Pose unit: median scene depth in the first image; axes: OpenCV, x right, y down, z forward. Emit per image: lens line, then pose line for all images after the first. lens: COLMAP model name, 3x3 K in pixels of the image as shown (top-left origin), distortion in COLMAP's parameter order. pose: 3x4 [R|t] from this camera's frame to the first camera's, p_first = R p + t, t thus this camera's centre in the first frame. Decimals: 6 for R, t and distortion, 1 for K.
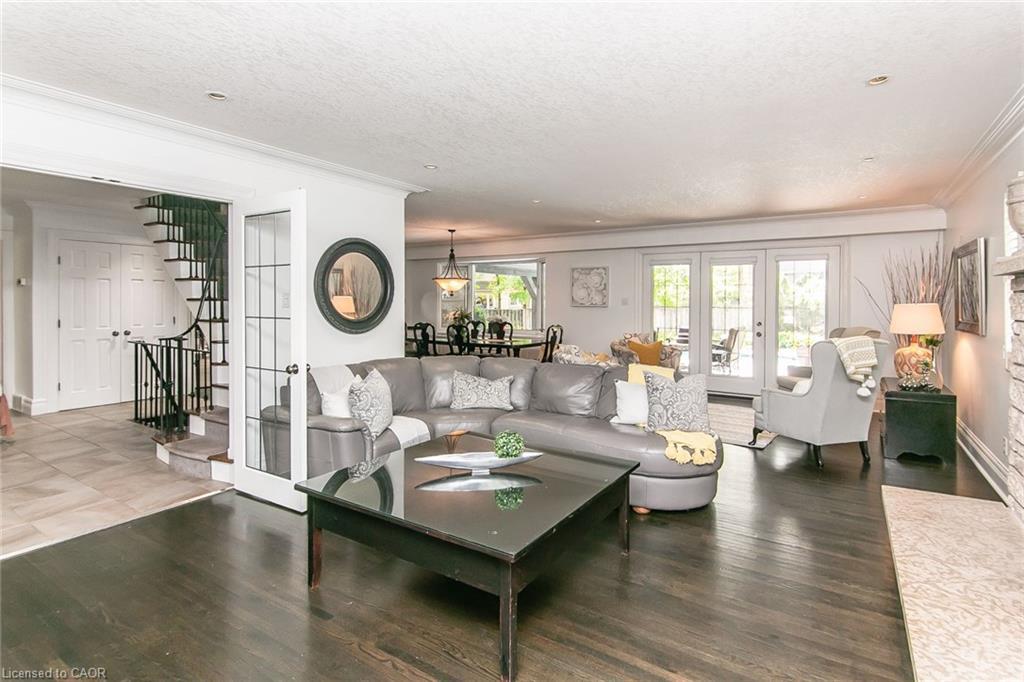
lens RADIAL K [[495.5, 0, 503.4], [0, 495.5, 320.0], [0, 0, 1]] dist [0.002904, 0.008791]
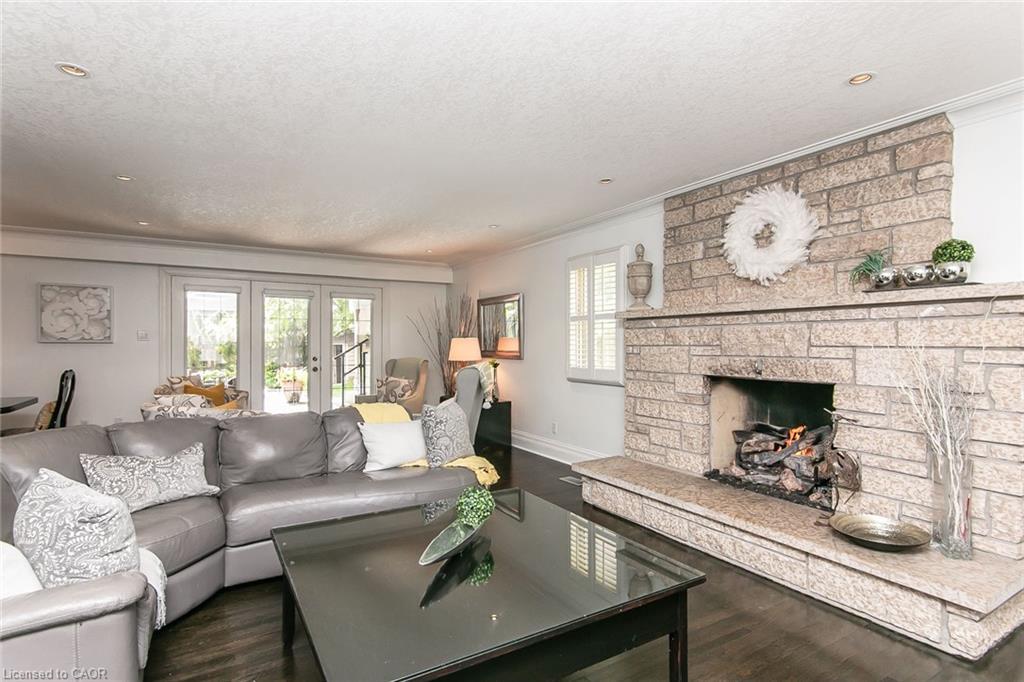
lens RADIAL K [[514.8, 0, 512.0], [0, 514.8, 341.0], [0, 0, 1]] dist [-0.000126, 0.008857]
pose [[0.453388, -0.000232, 0.891313, -0.223486], [0.031408, 0.999383, -0.015716, 0.000650], [-0.890760, 0.035120, 0.453116, 0.174803]]
